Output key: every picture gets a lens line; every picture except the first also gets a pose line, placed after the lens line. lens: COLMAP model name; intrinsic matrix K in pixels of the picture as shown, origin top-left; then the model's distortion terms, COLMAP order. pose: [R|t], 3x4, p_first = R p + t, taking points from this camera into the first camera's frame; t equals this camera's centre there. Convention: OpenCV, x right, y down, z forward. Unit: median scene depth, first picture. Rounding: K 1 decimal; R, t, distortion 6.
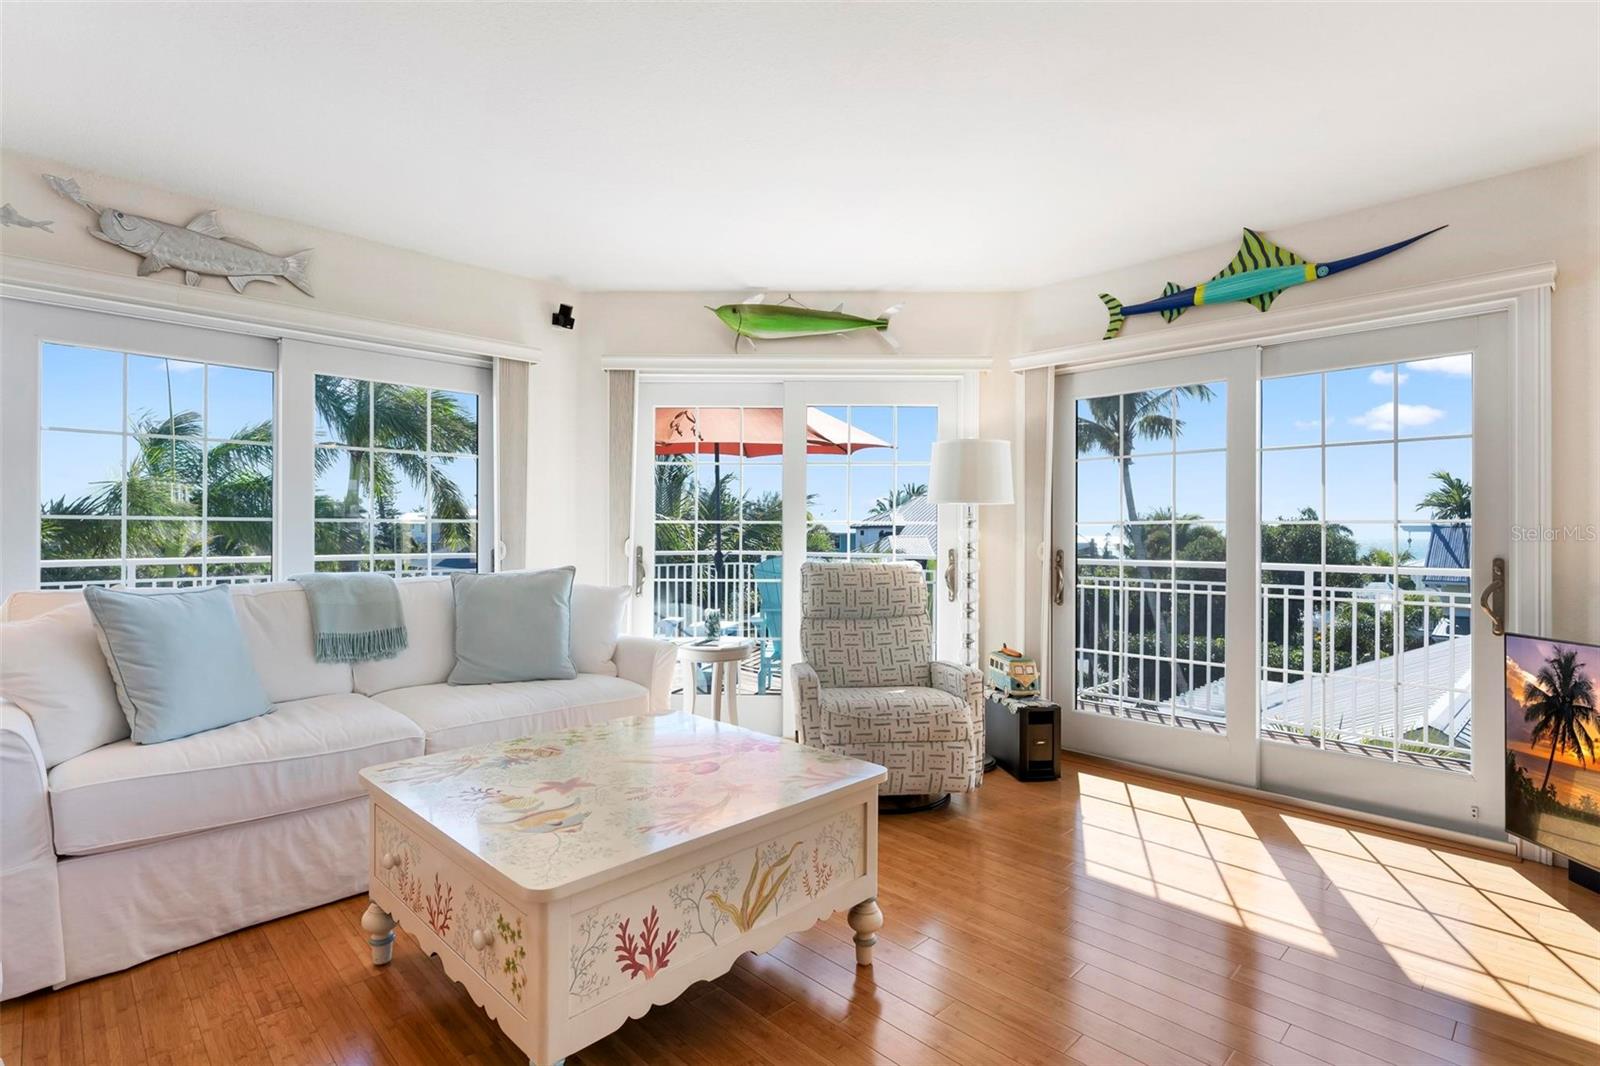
lens RADIAL K [[769.5, 0, 820.4], [0, 769.5, 529.0], [0, 0, 1]] dist [0.001512, 0.001711]
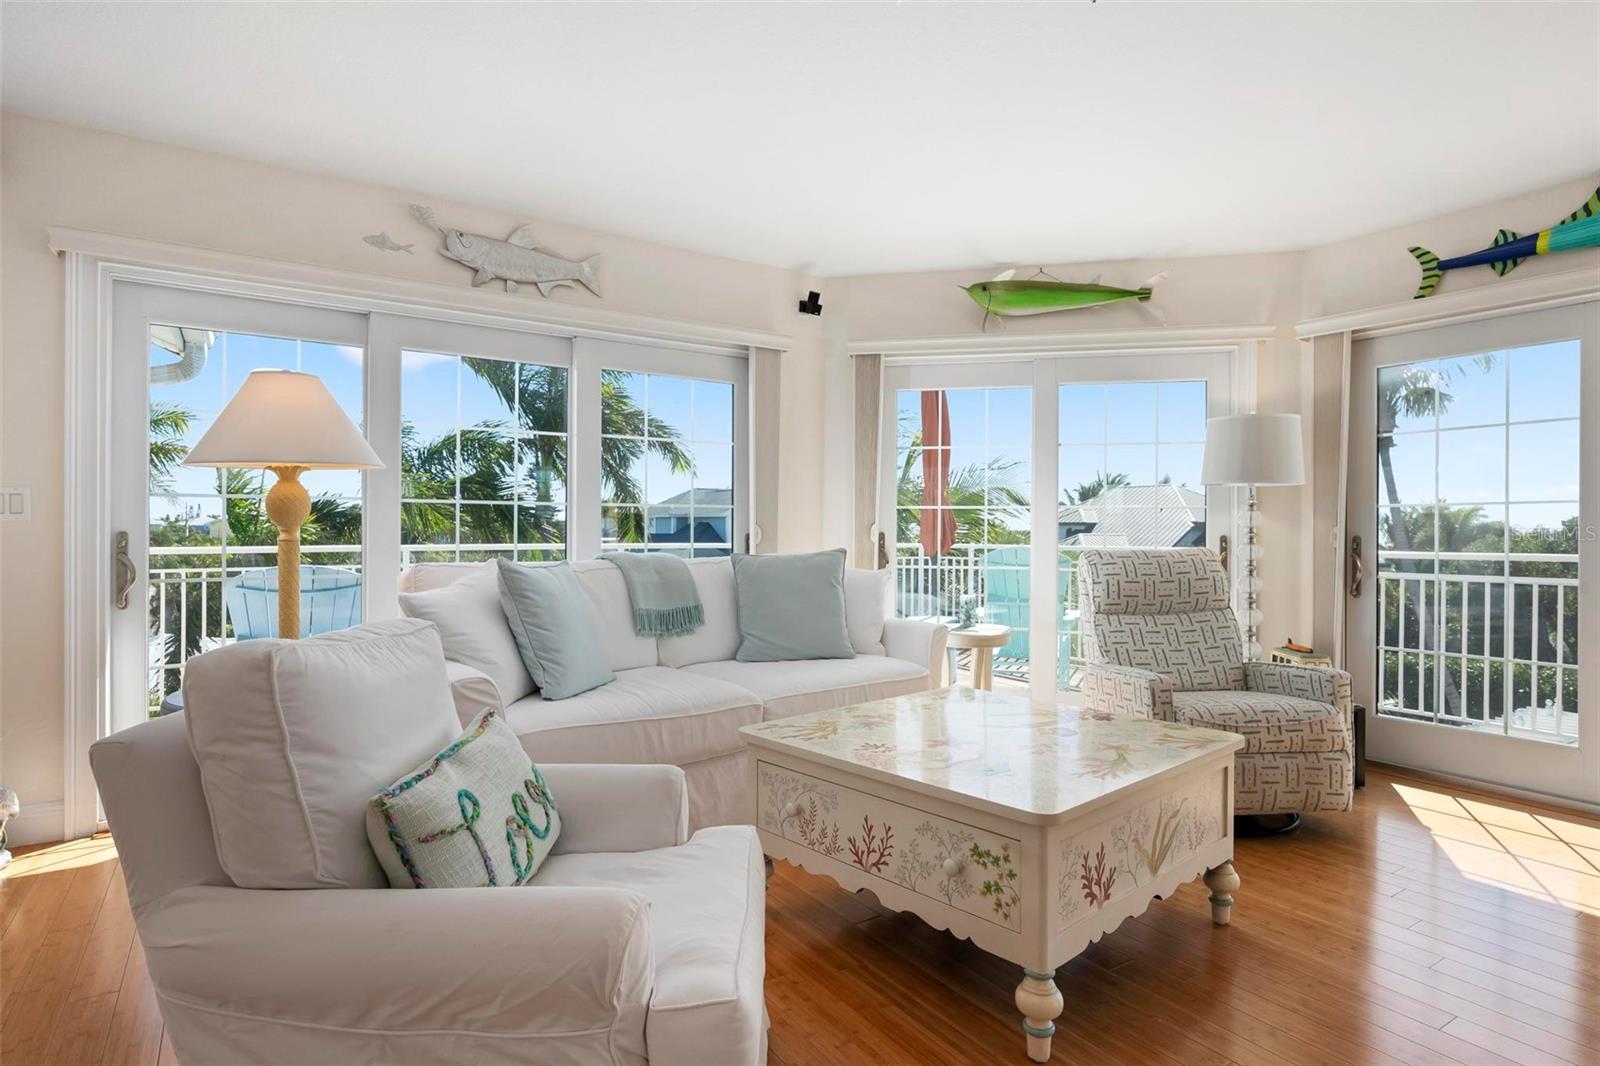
lens RADIAL K [[847.5, 0, 809.8], [0, 847.5, 528.1], [0, 0, 1]] dist [0.005742, -0.006696]
pose [[0.982960, -0.002858, -0.183797, -0.149547], [0.003288, 0.999993, 0.002036, 0.016551], [0.183790, -0.002605, 0.982962, -0.100555]]
